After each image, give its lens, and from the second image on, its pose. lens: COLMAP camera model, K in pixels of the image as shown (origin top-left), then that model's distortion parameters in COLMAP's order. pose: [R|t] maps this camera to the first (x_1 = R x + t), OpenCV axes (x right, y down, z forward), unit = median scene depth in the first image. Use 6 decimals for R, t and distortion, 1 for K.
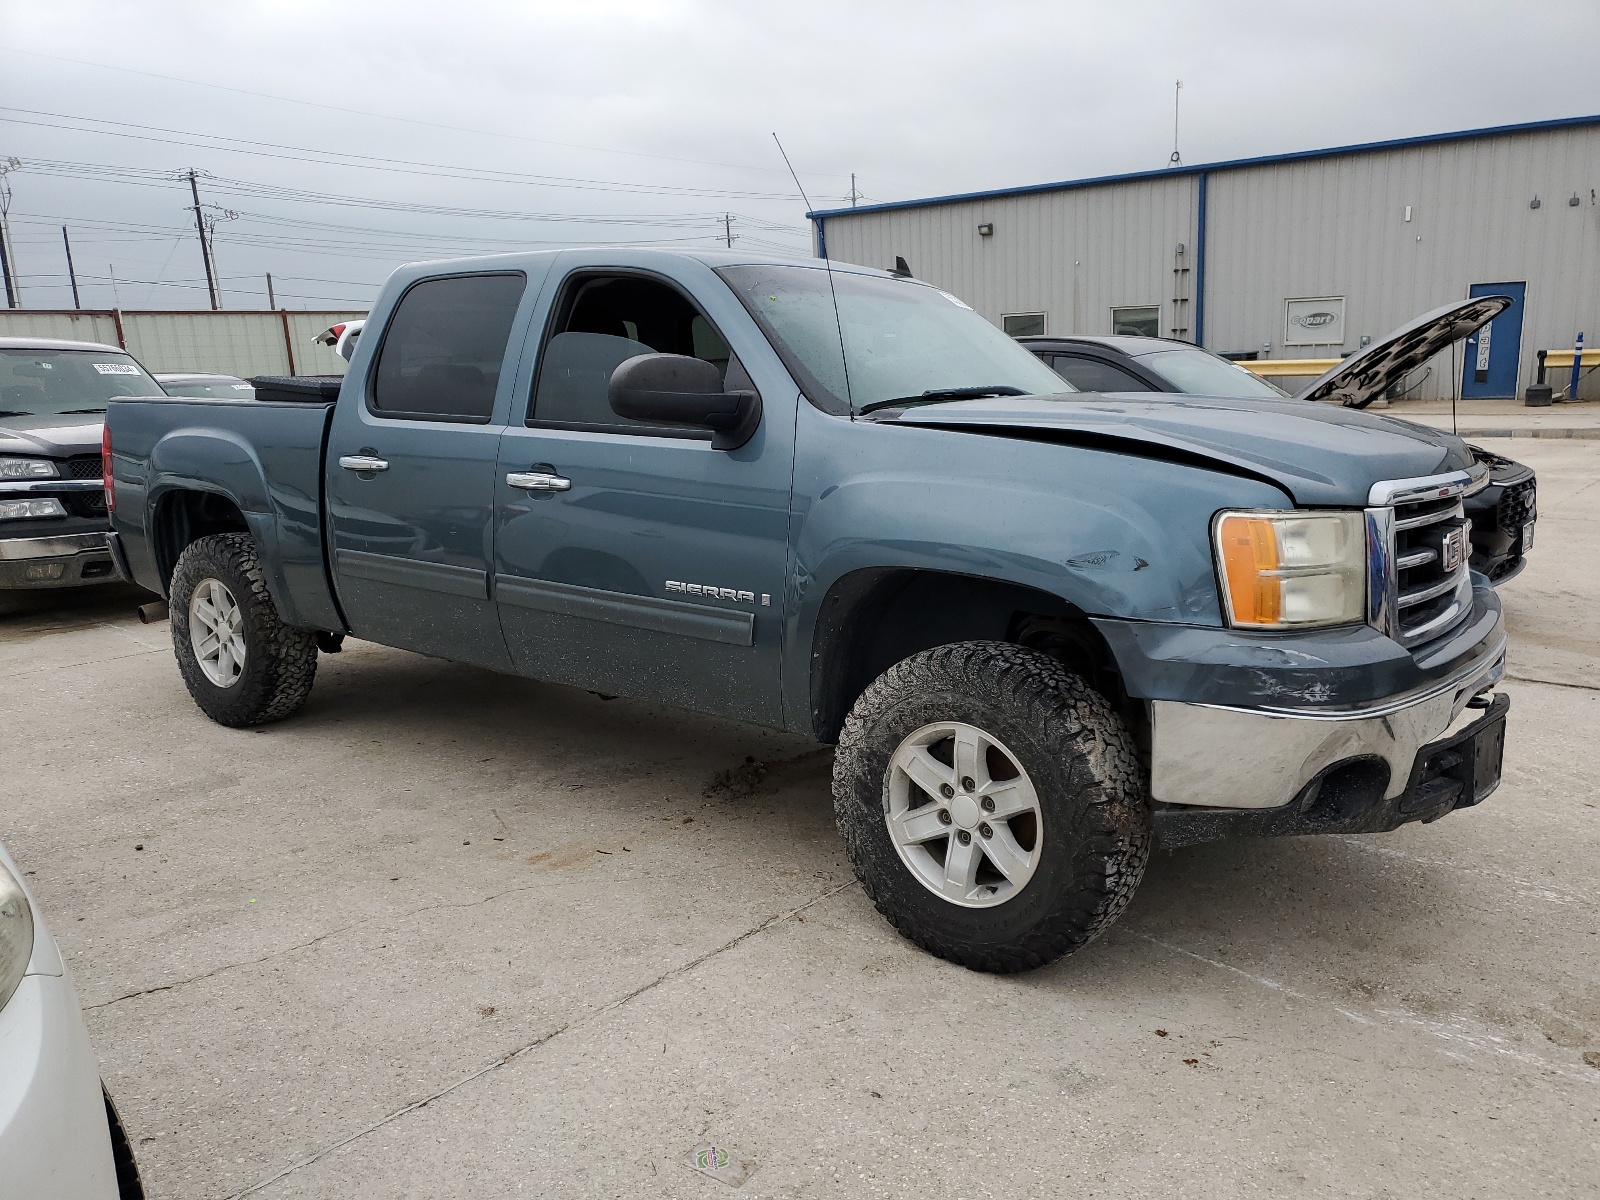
lens RADIAL K [[1222.7, 0, 796.0], [0, 1222.7, 602.9], [0, 0, 1]] dist [-0.016872, -0.005013]
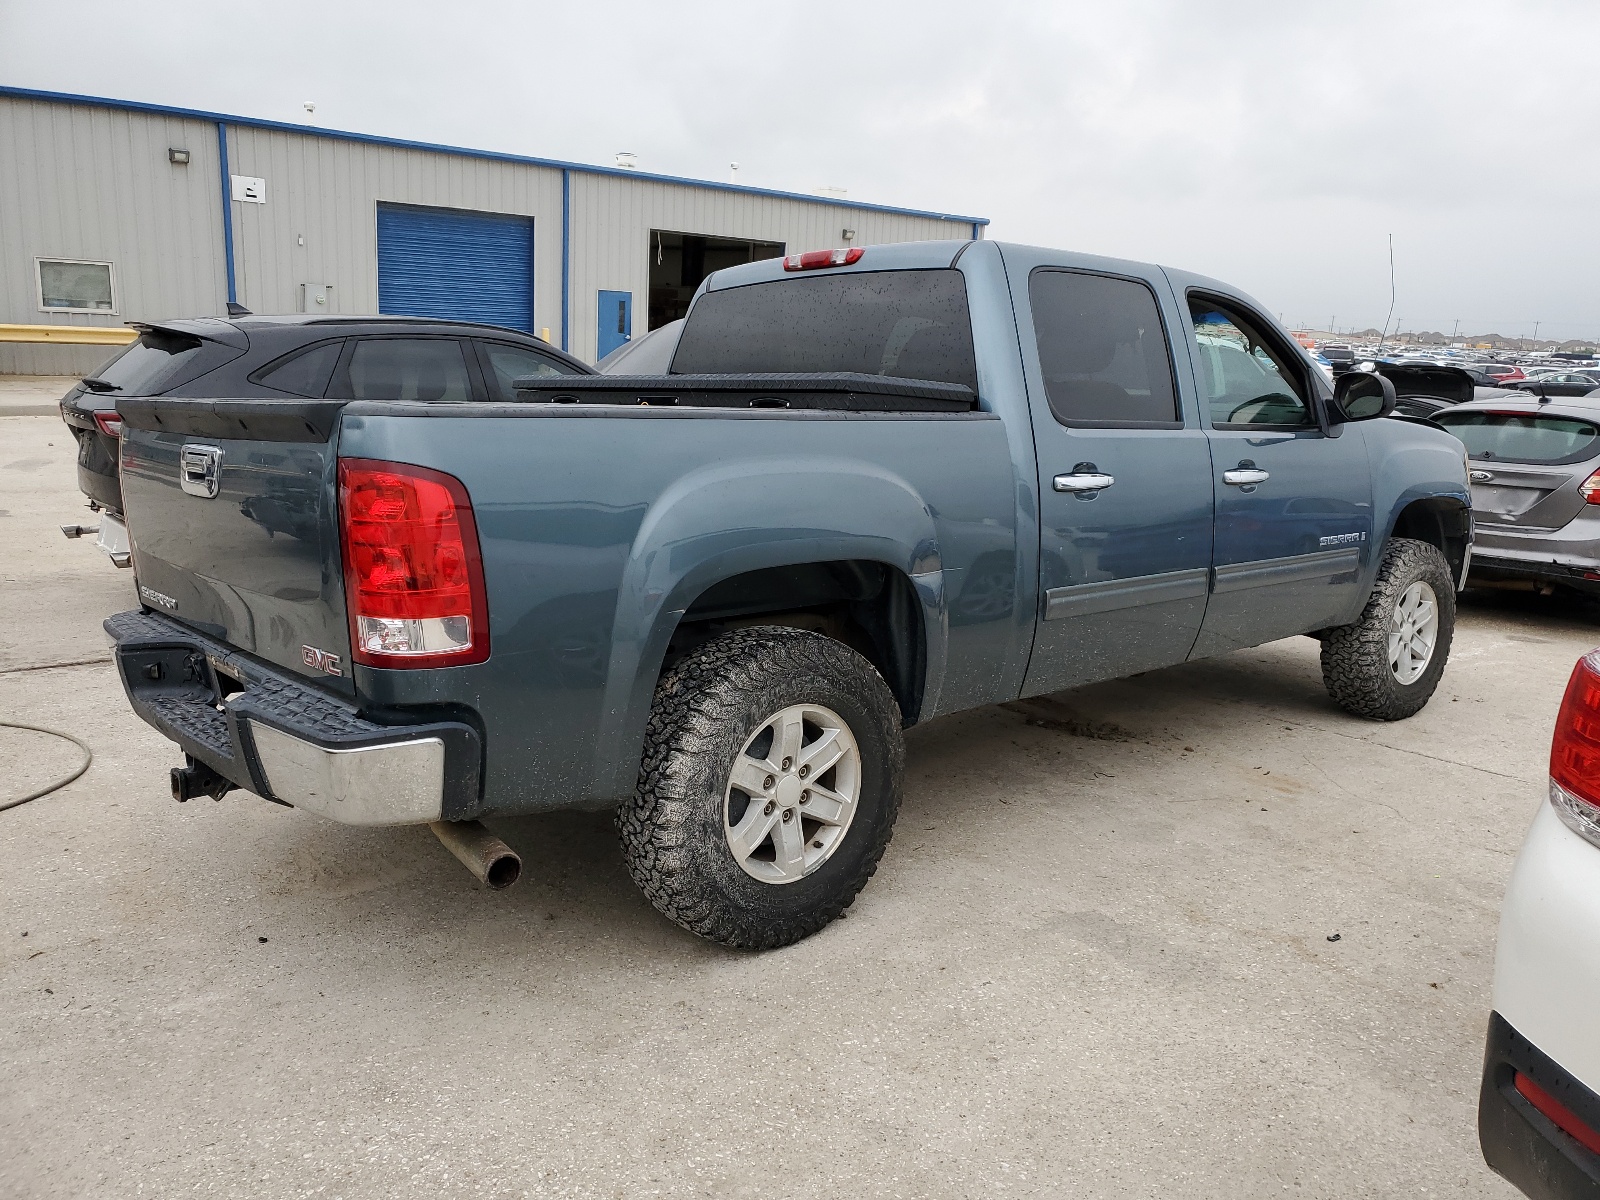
lens RADIAL K [[1325.0, 0, 797.7], [0, 1325.0, 587.7], [0, 0, 1]] dist [0.019635, -0.000179]
pose [[0.167301, -0.153035, 0.973956, -1.314727], [0.145635, 0.980878, 0.129106, -0.191266], [-0.975090, 0.120243, 0.186390, 1.036682]]
